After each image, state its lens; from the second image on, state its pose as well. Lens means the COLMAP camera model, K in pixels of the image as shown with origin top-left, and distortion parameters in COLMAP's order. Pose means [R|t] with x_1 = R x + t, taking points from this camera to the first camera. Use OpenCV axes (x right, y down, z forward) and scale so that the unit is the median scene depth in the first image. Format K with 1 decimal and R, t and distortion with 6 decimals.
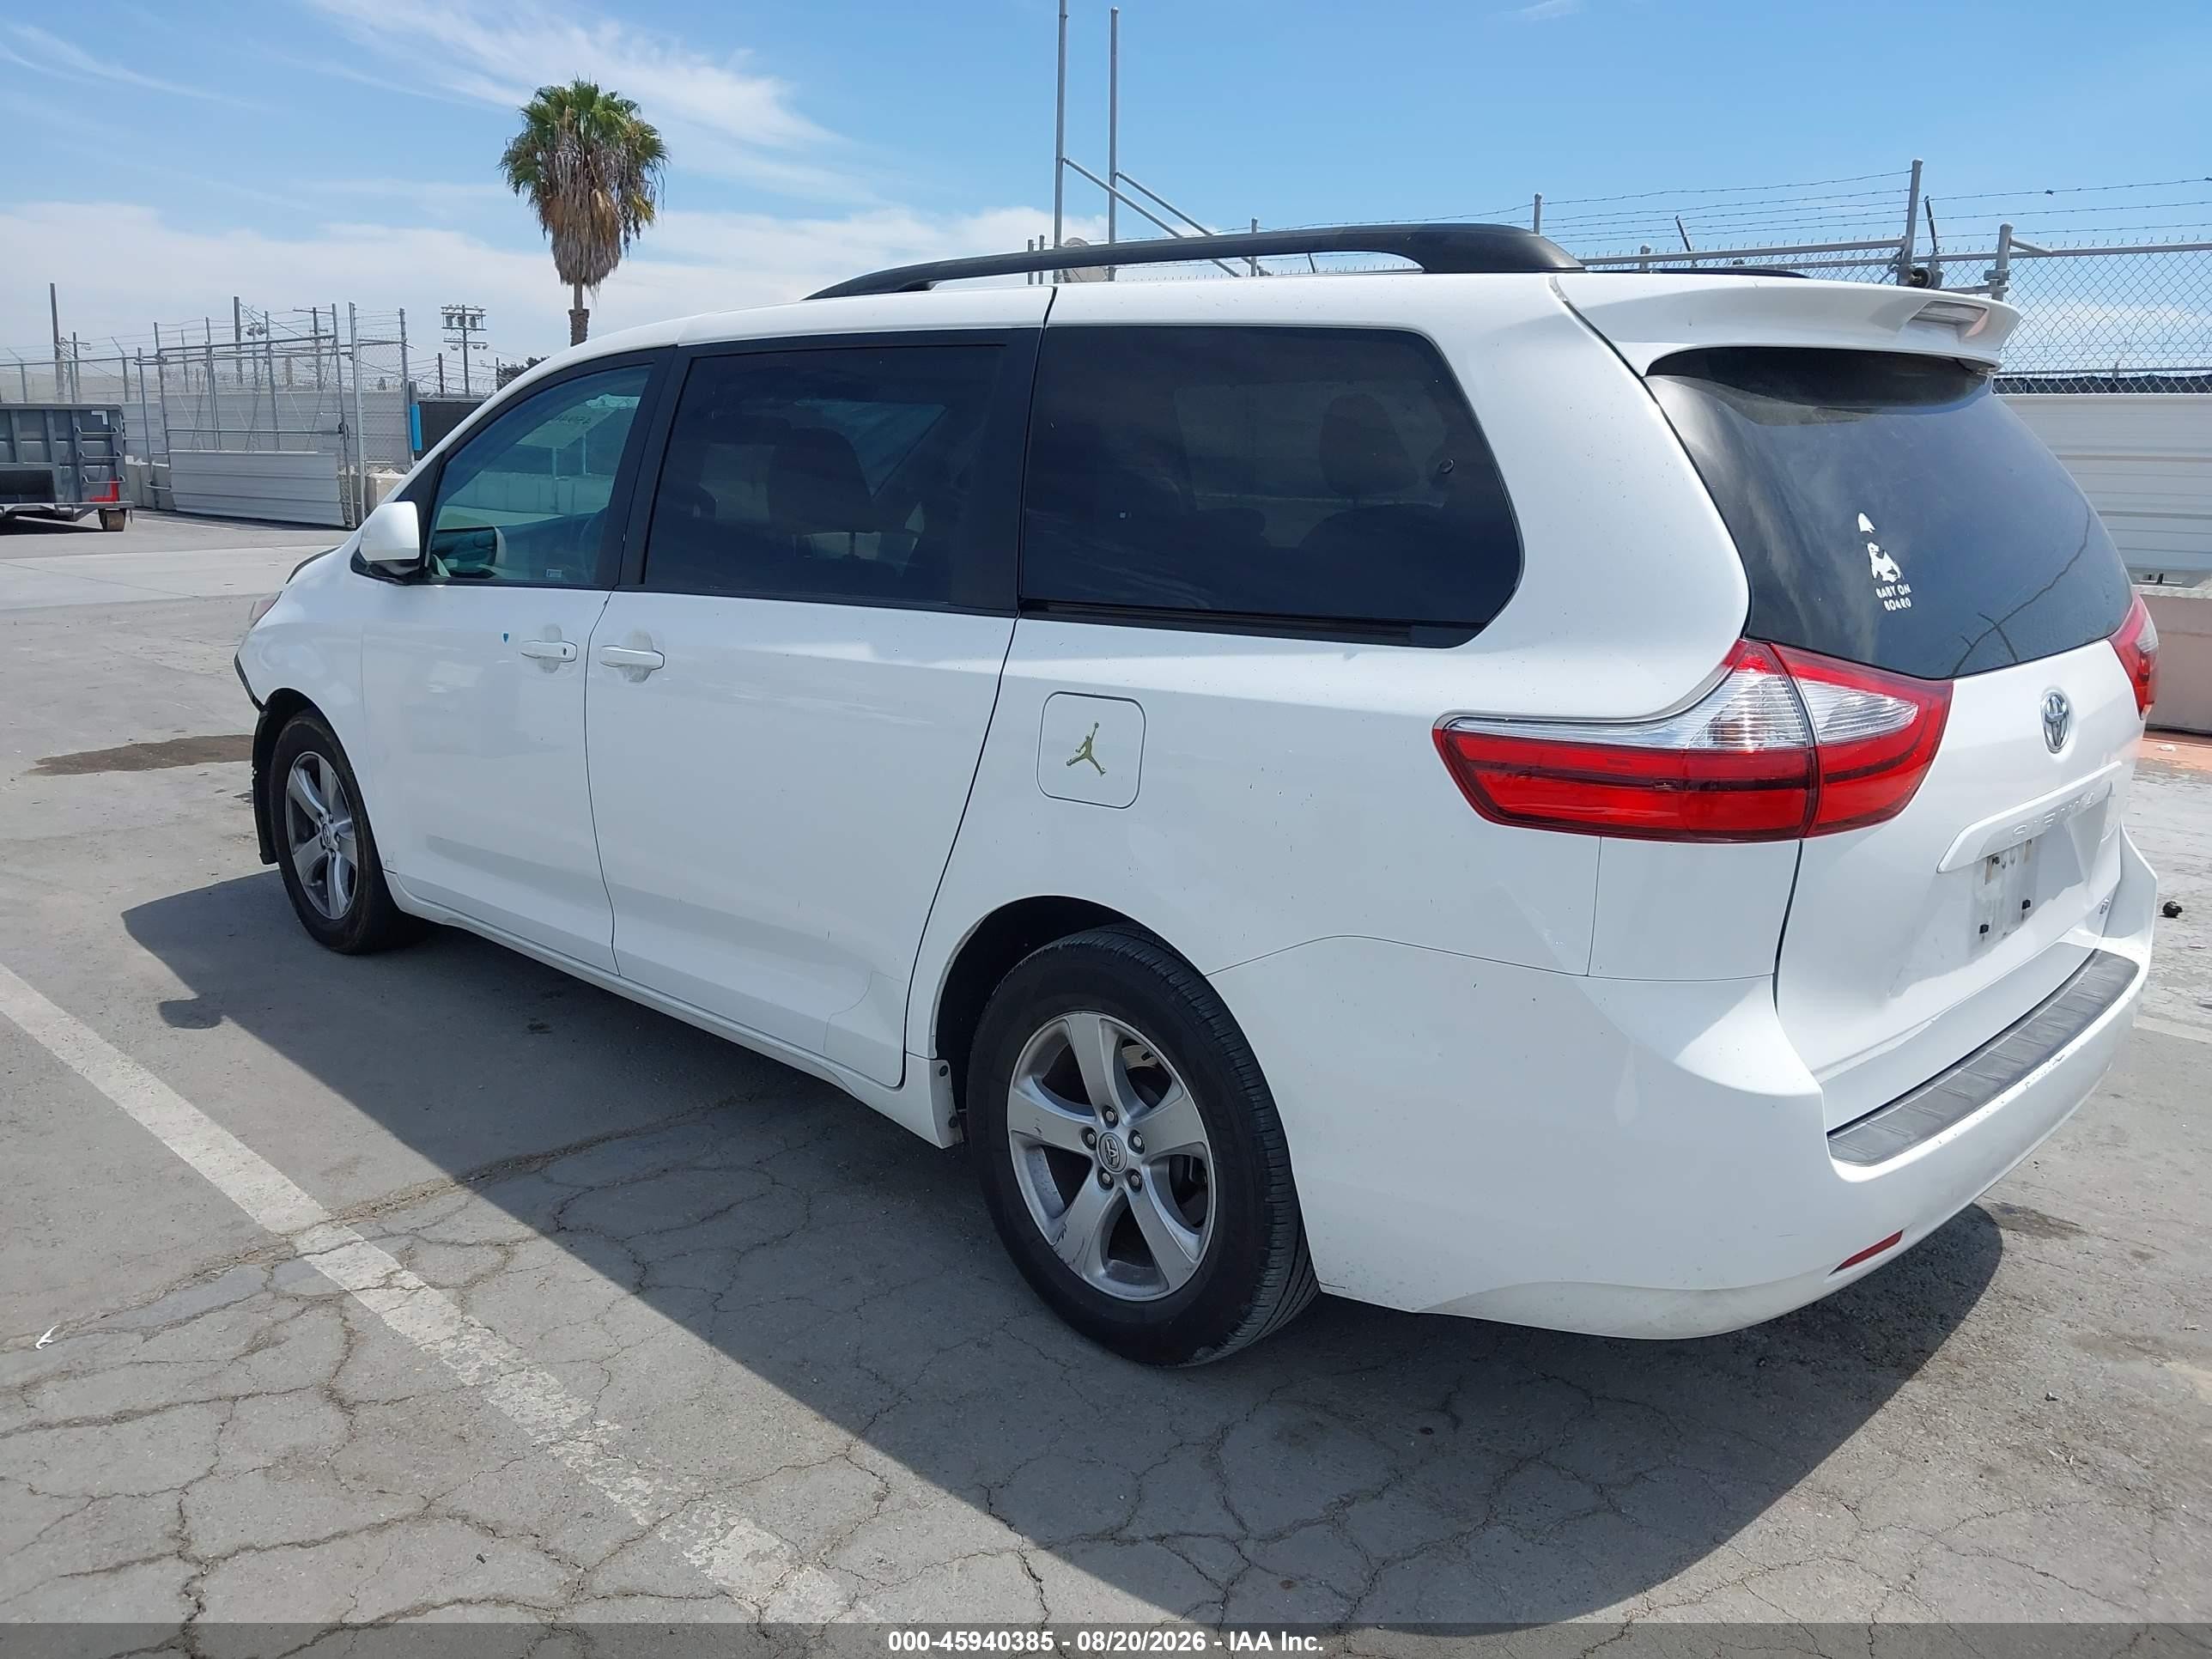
lens RADIAL K [[1745.7, 0, 1100.6], [0, 1745.7, 810.8], [0, 0, 1]] dist [0.018734, -0.036175]
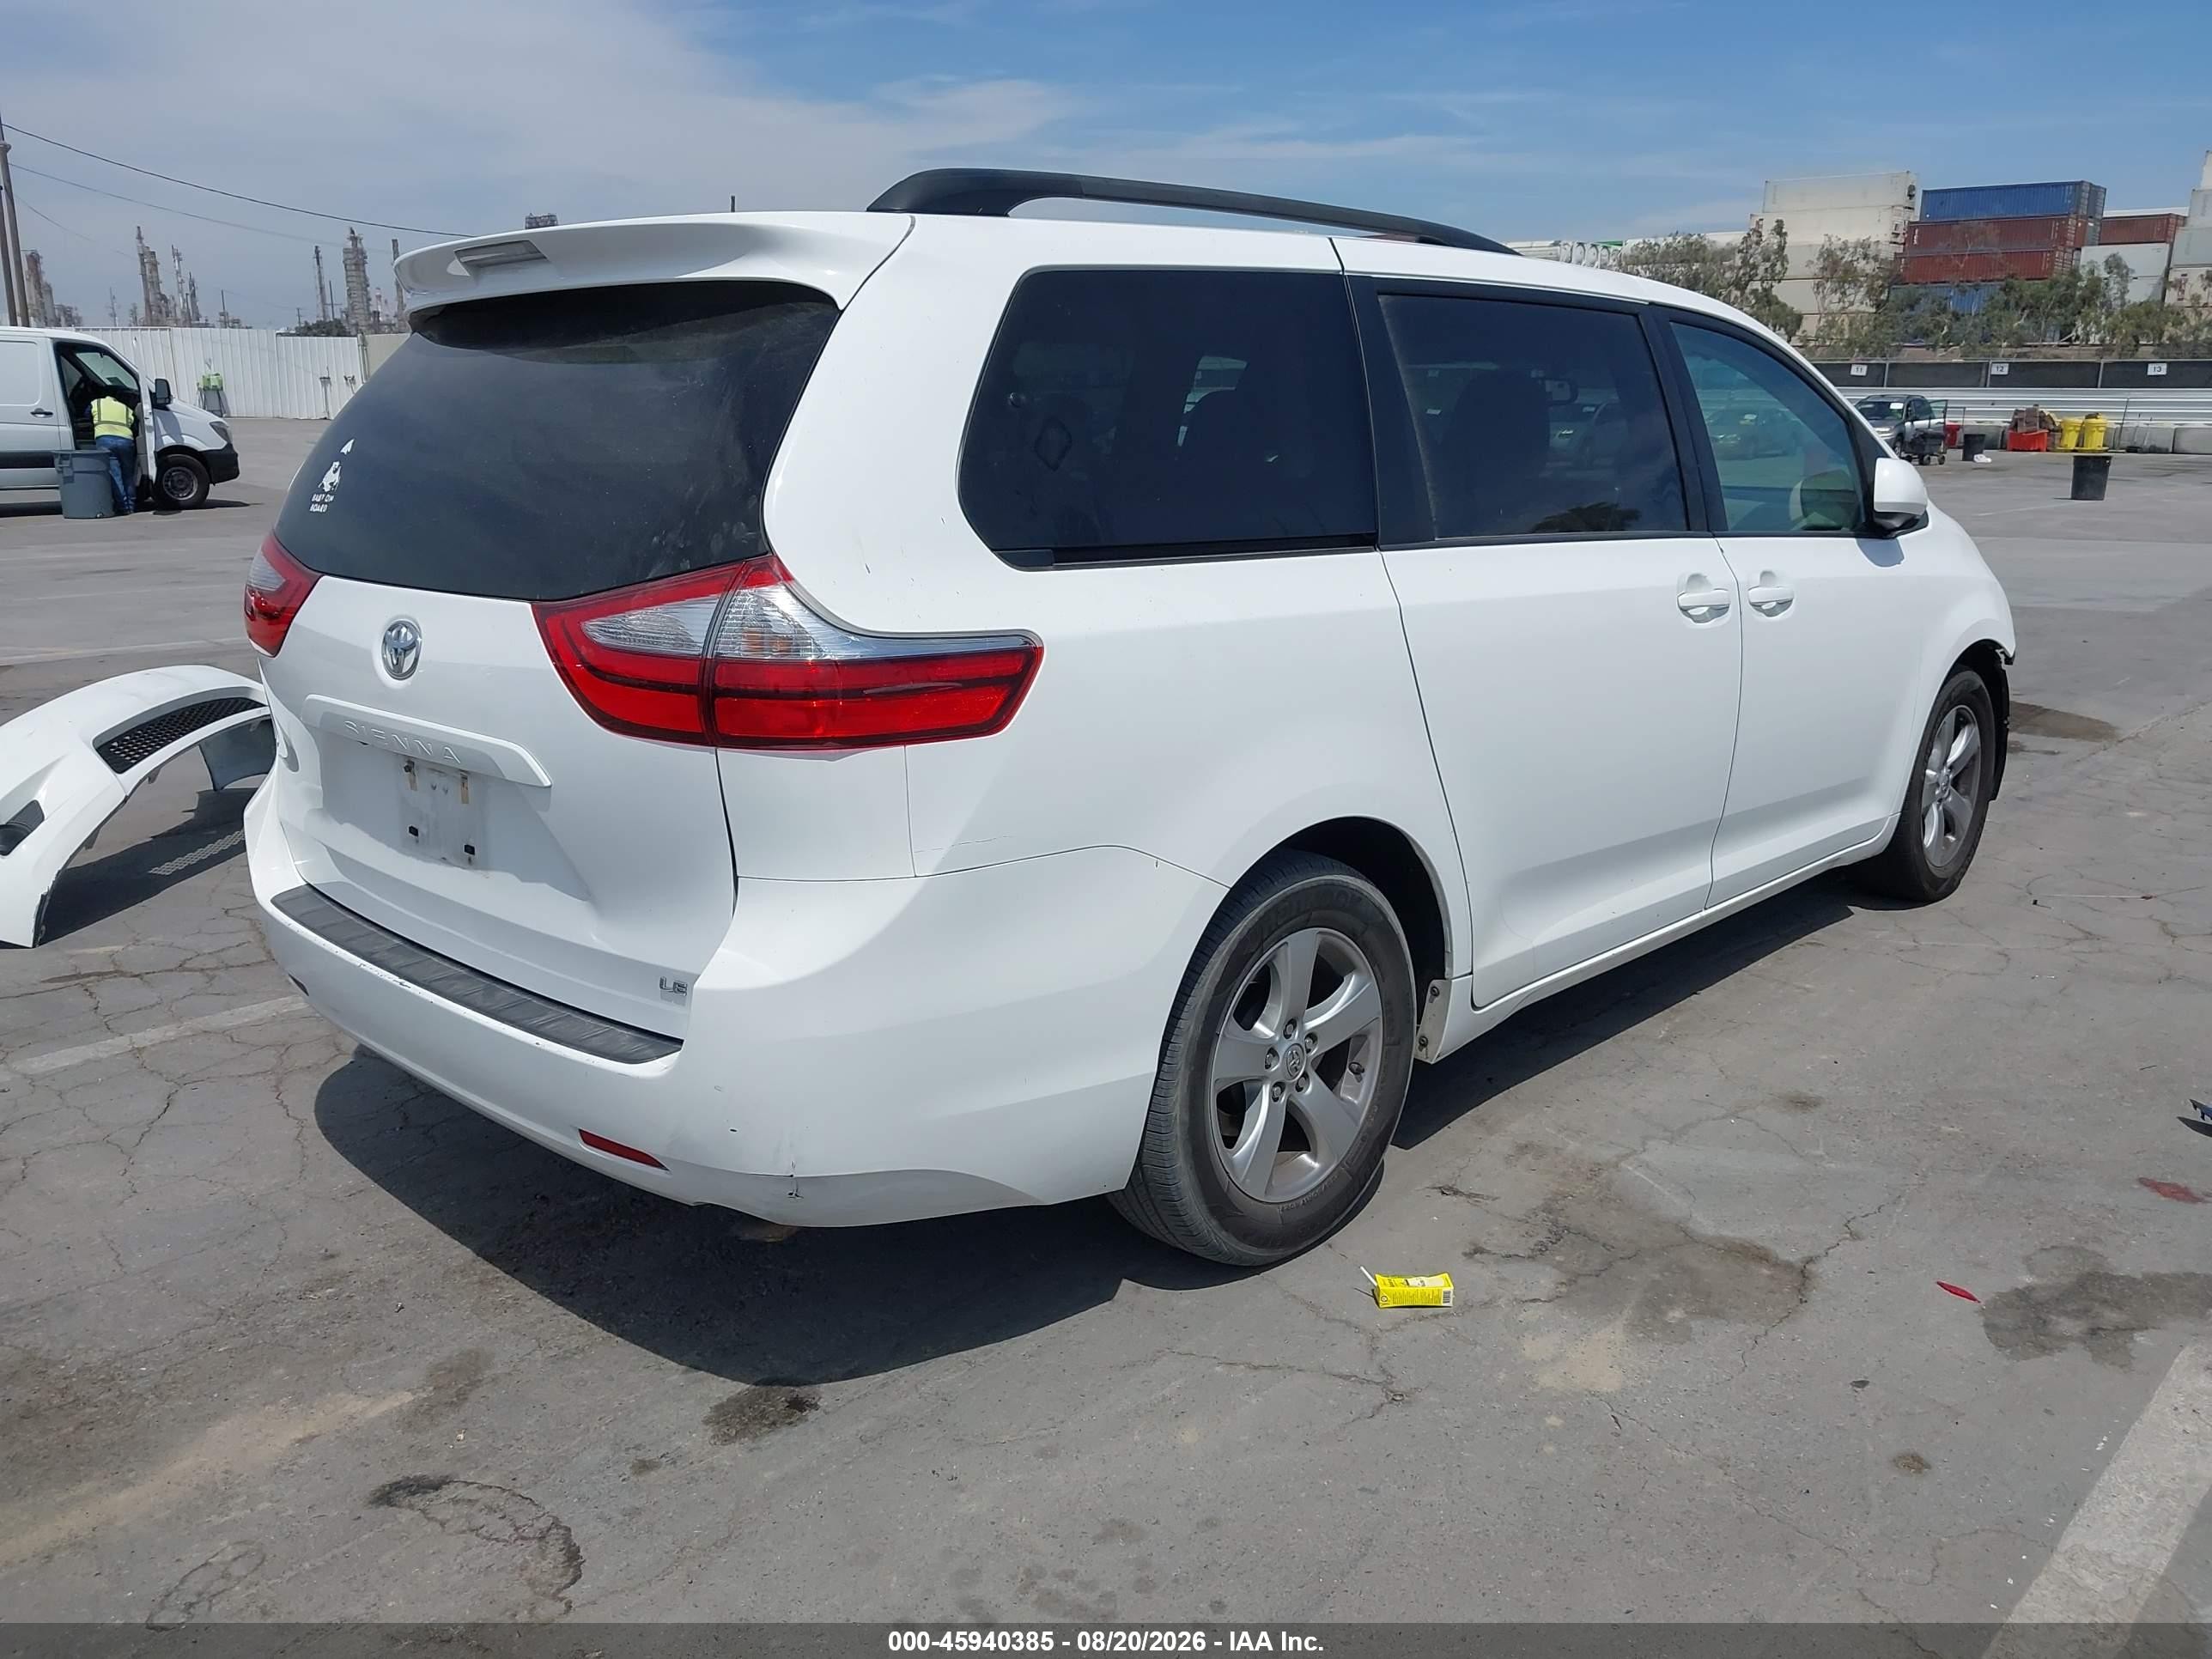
lens RADIAL K [[1745.7, 0, 1105.8], [0, 1745.7, 849.3], [0, 0, 1]] dist [0.018734, -0.036175]
pose [[0.004905, 0.230433, -0.973076, 1.259344], [-0.207243, 0.952195, 0.224444, -0.204727], [0.978277, 0.200563, 0.052426, 1.098763]]
